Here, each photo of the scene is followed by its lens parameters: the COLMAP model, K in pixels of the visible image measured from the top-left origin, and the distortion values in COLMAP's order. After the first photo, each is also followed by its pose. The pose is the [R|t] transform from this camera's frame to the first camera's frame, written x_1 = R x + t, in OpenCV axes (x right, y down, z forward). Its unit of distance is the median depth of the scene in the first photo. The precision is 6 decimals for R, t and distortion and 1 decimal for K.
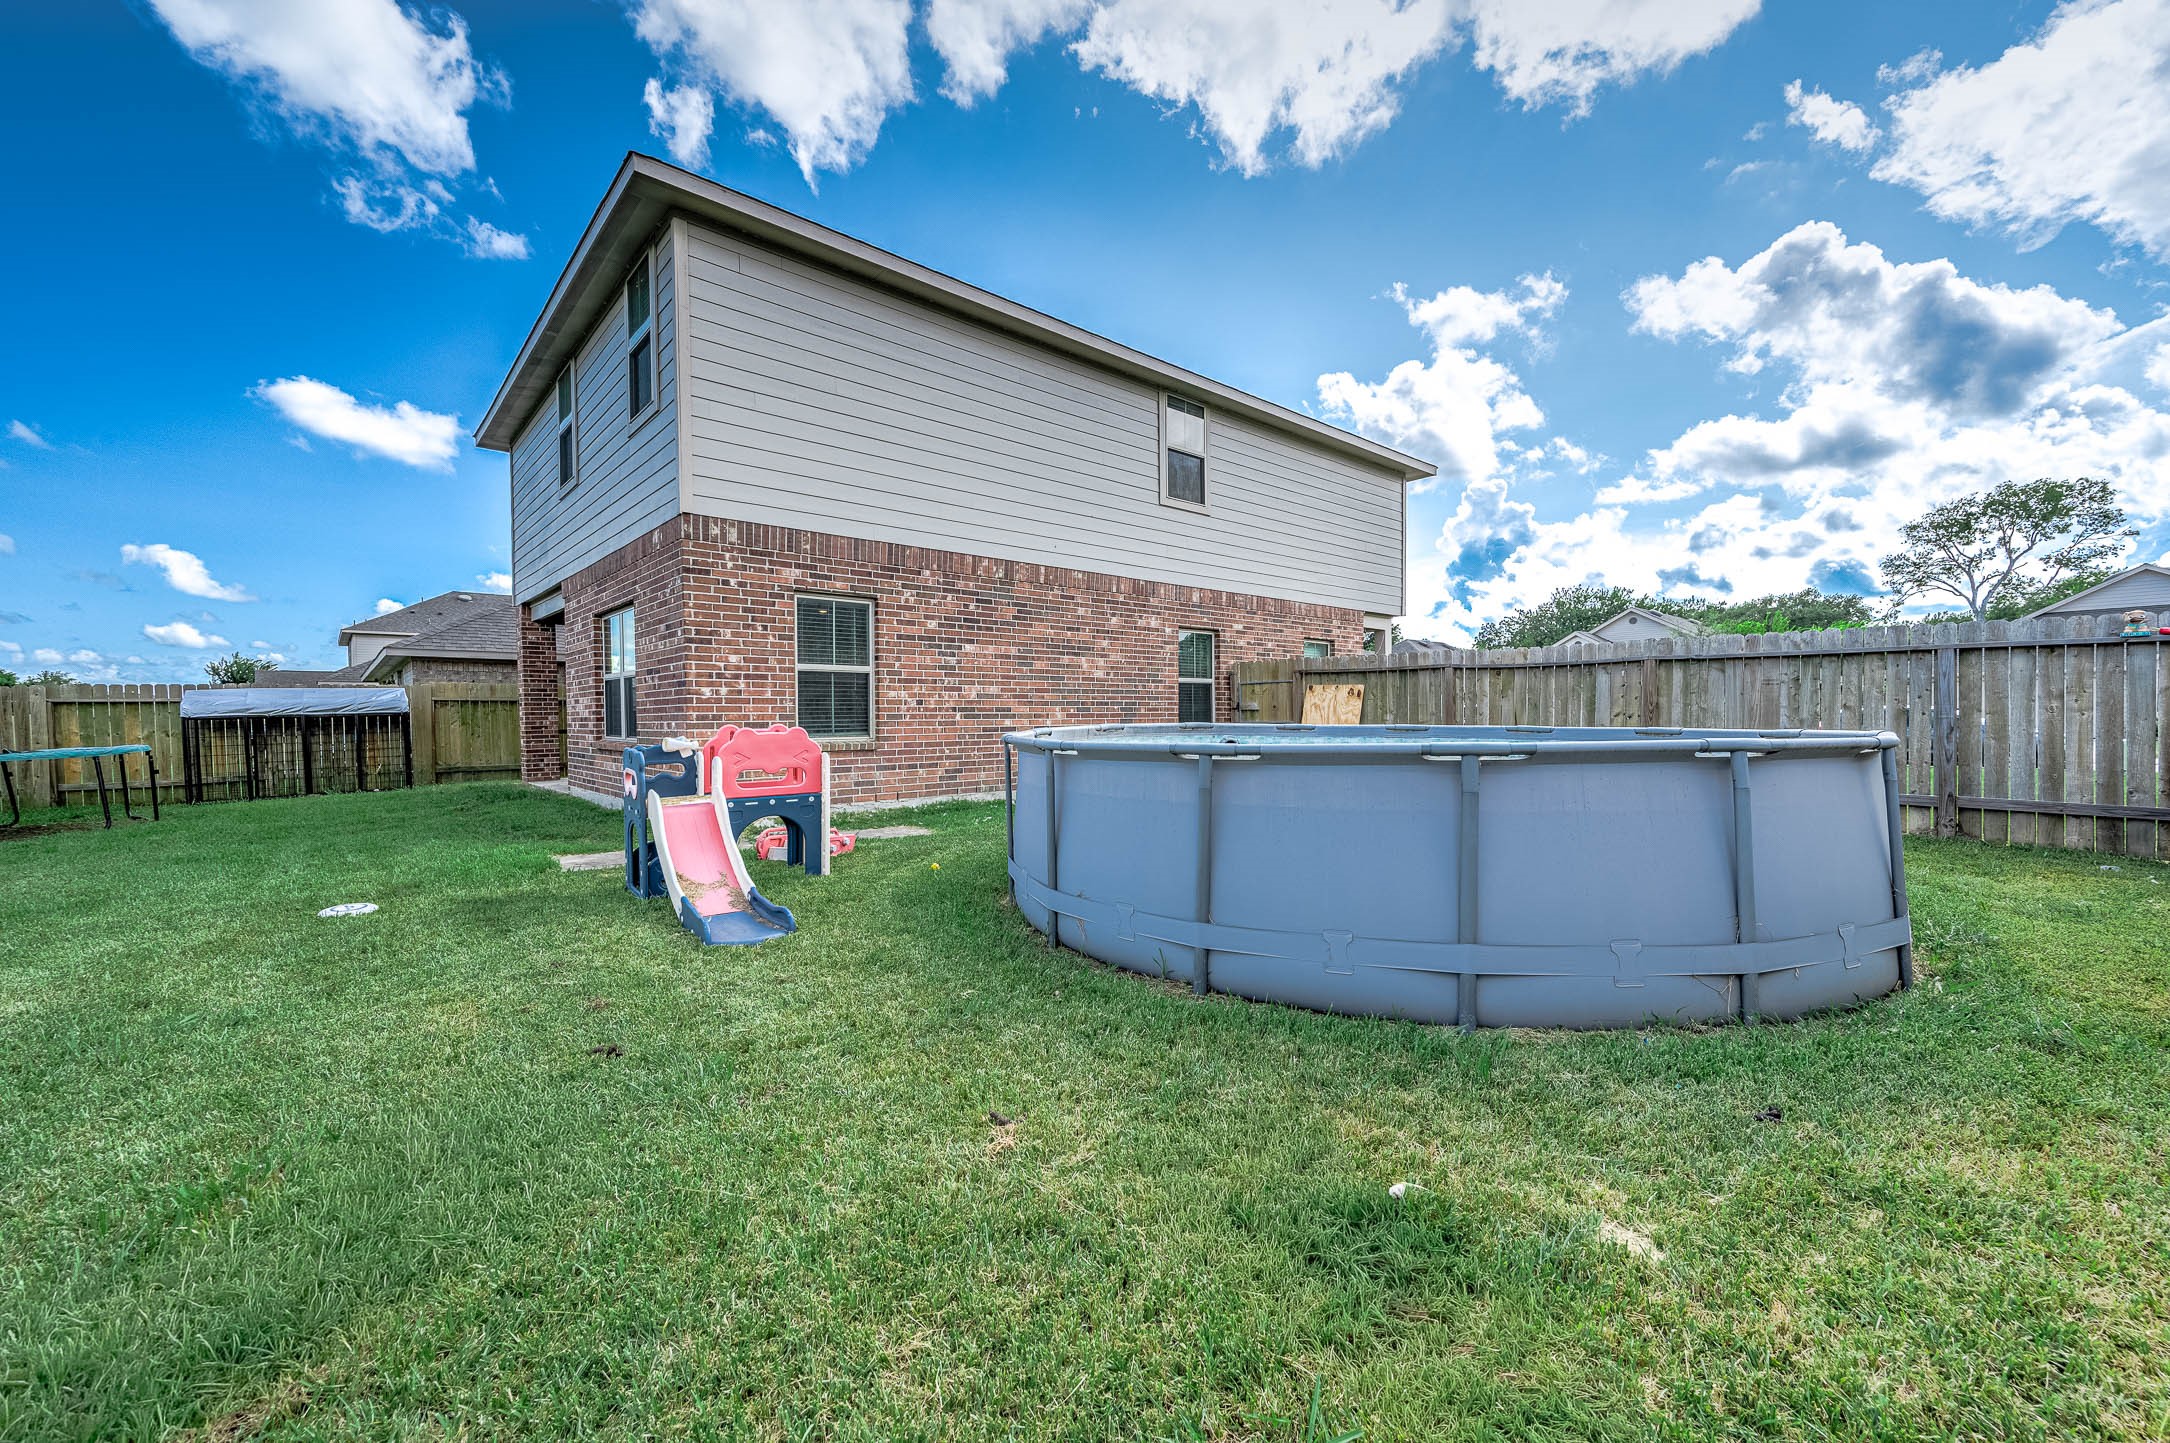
lens RADIAL K [[861.5, 0, 1089.0], [0, 861.5, 724.0], [0, 0, 1]] dist [0.019267, 0.000992]
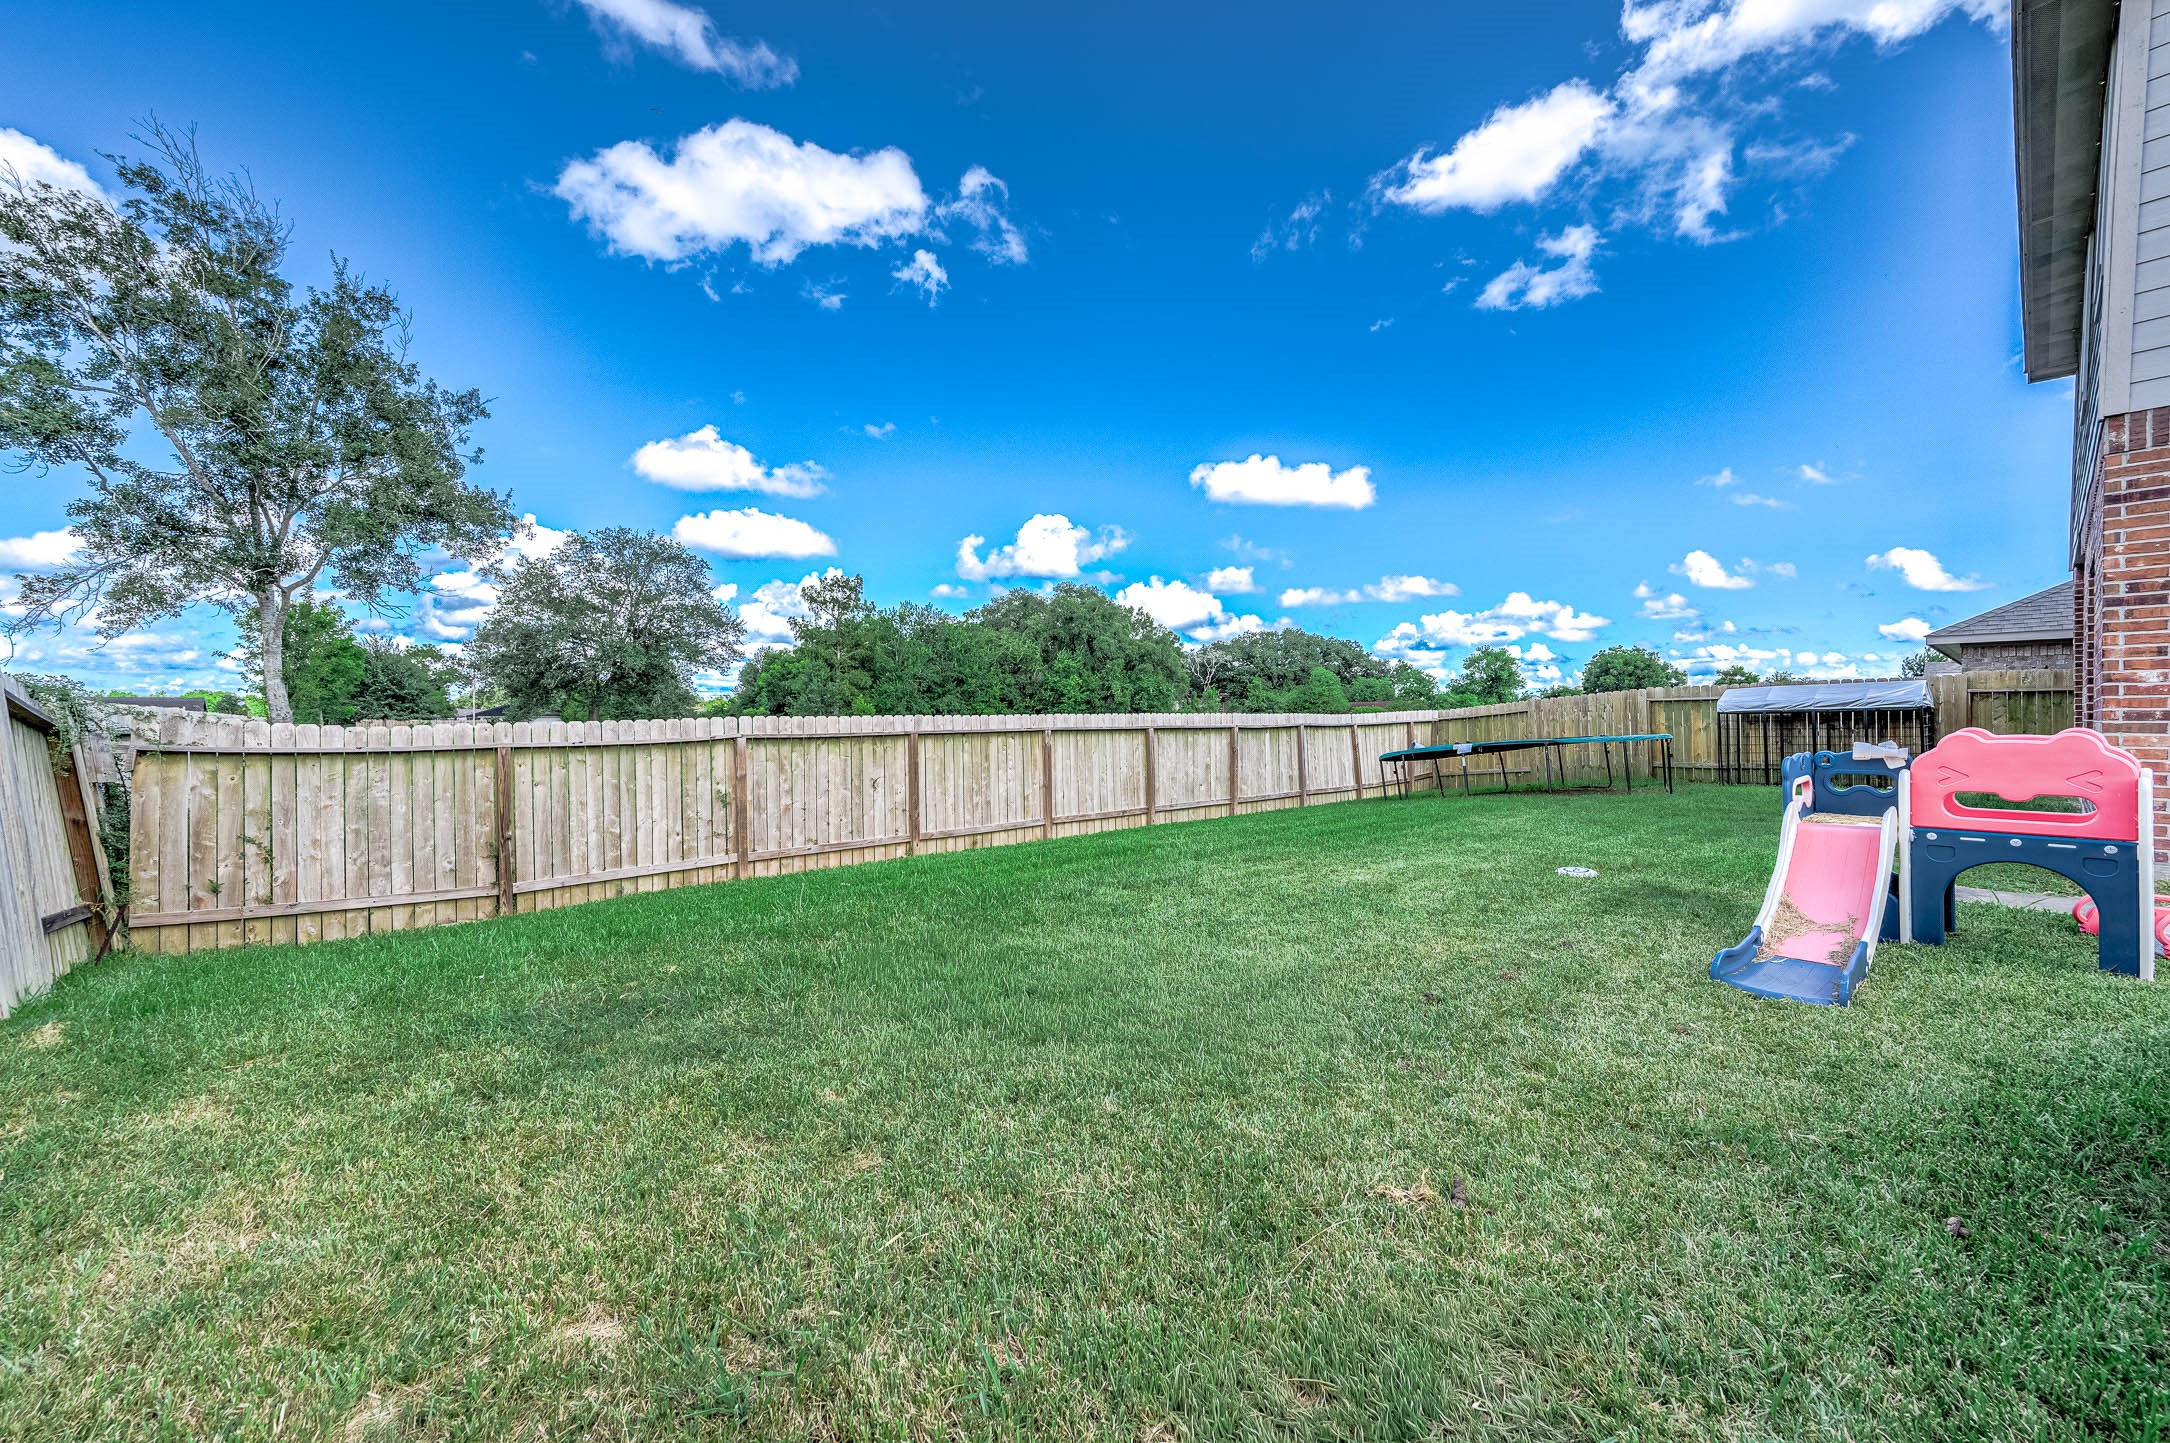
lens RADIAL K [[861.5, 0, 1085.7], [0, 861.5, 723.8], [0, 0, 1]] dist [0.019267, 0.000992]
pose [[0.002963, 0.014889, -0.999885, 0.158302], [-0.005728, 0.999873, 0.014872, -0.004583], [0.999979, 0.005683, 0.003048, 0.129682]]
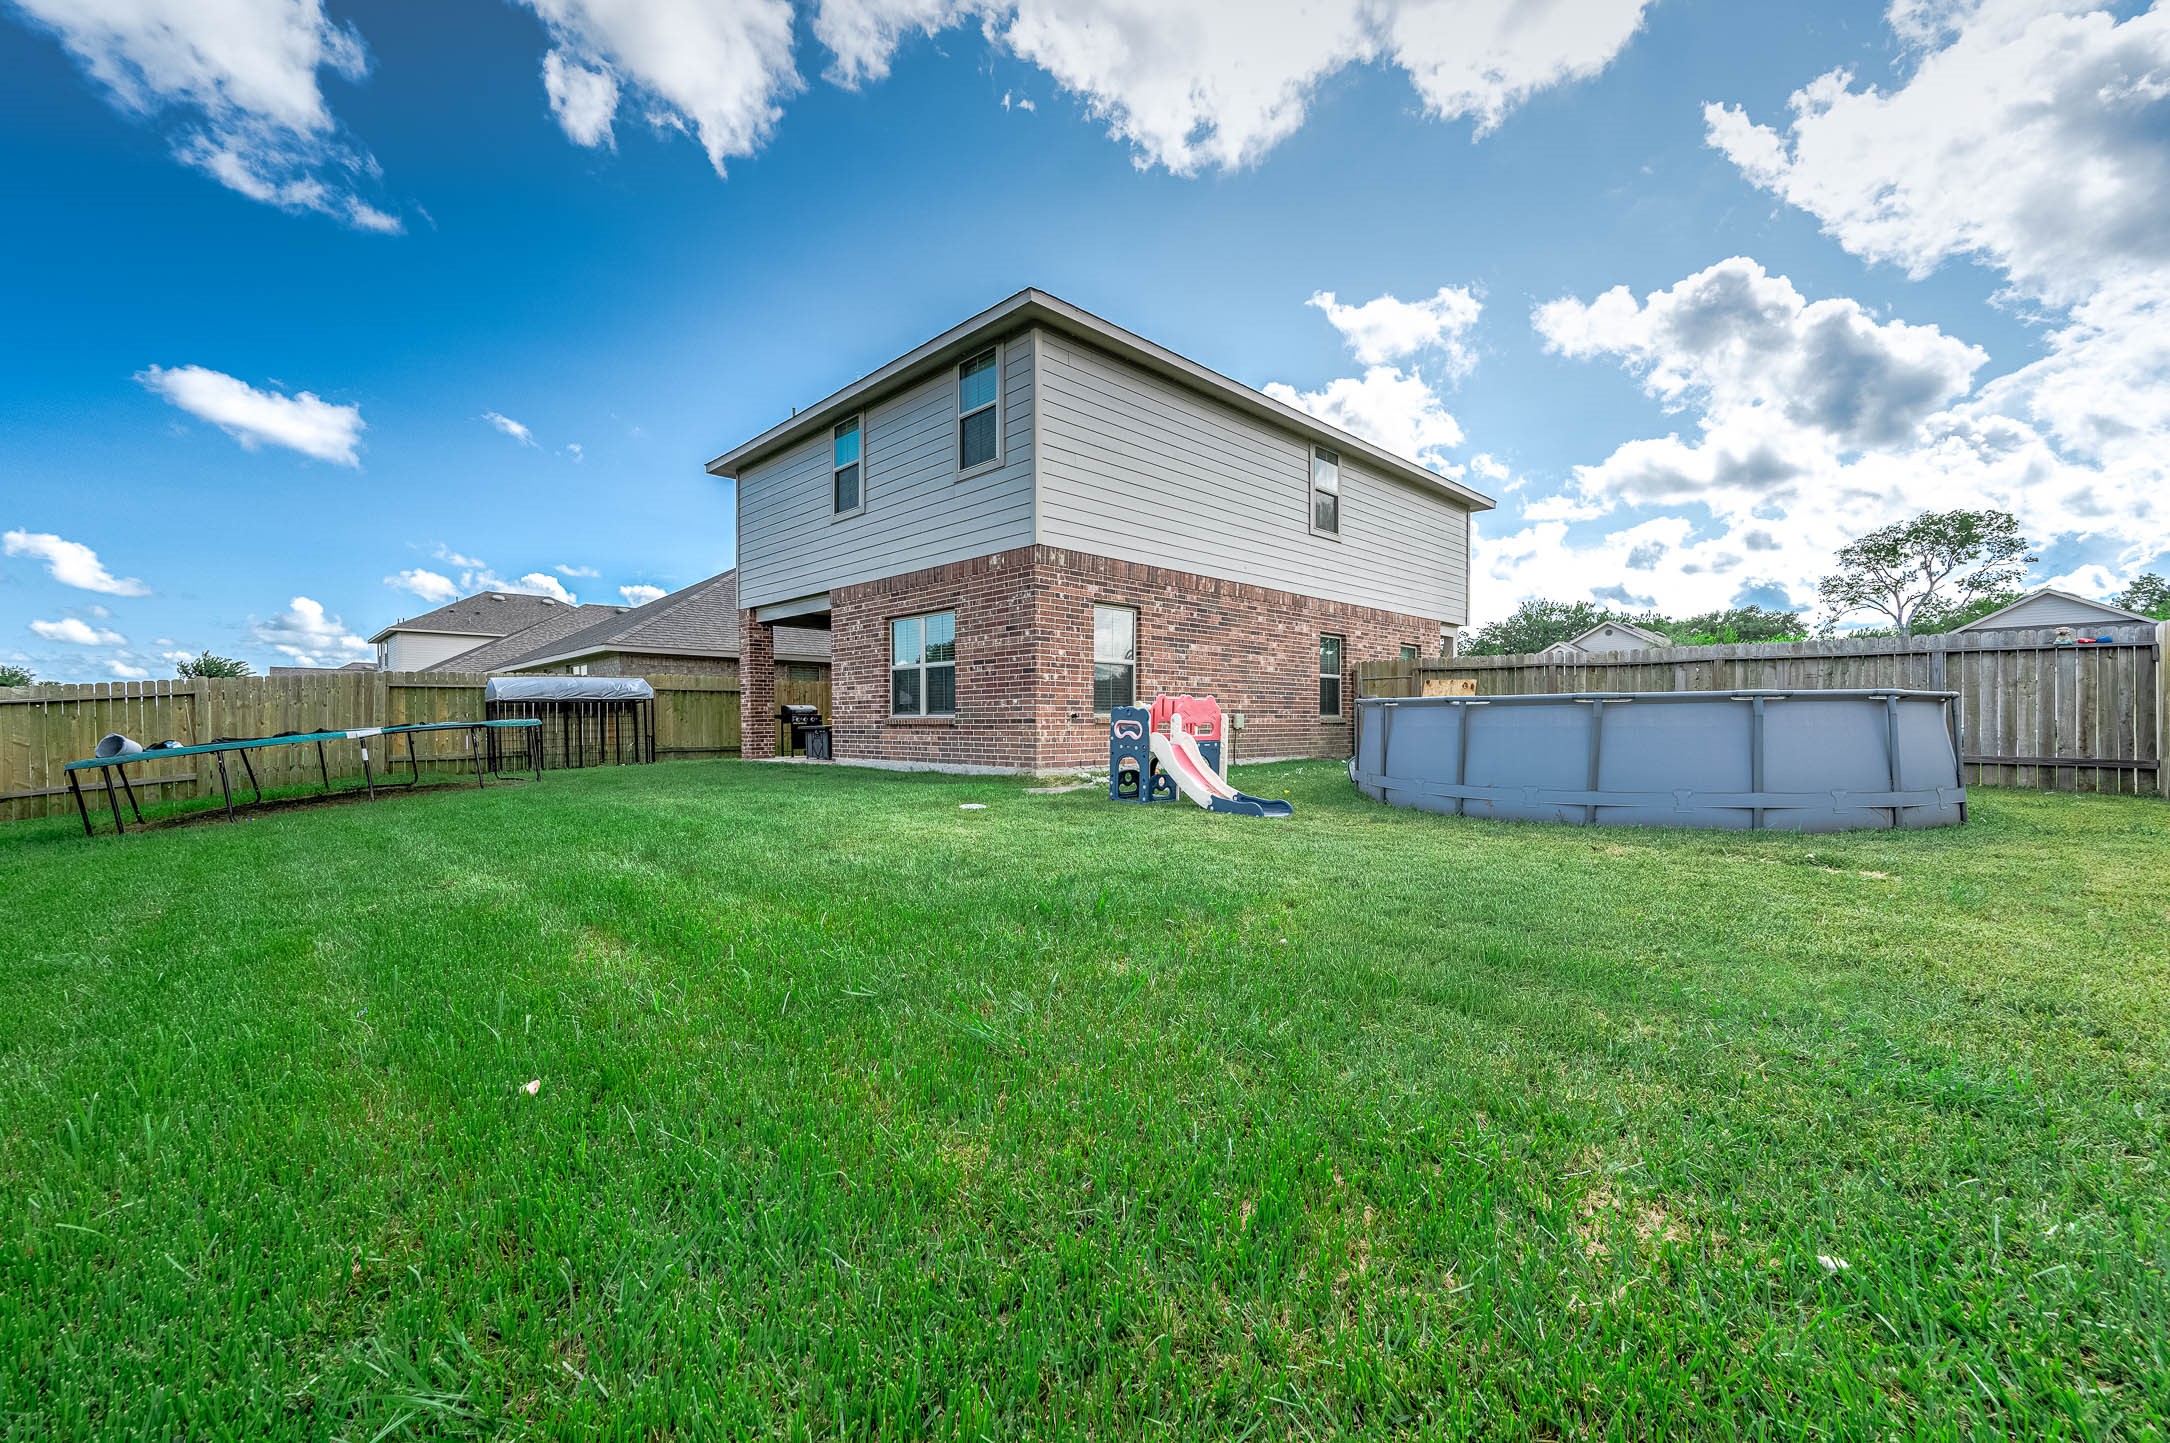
lens RADIAL K [[861.5, 0, 1080.6], [0, 861.5, 719.0], [0, 0, 1]] dist [0.019267, 0.000992]
pose [[0.998697, 0.005381, 0.050744, -0.296777], [-0.004710, 0.999900, -0.013324, 0.029881], [-0.050811, 0.013068, 0.998623, -0.217721]]
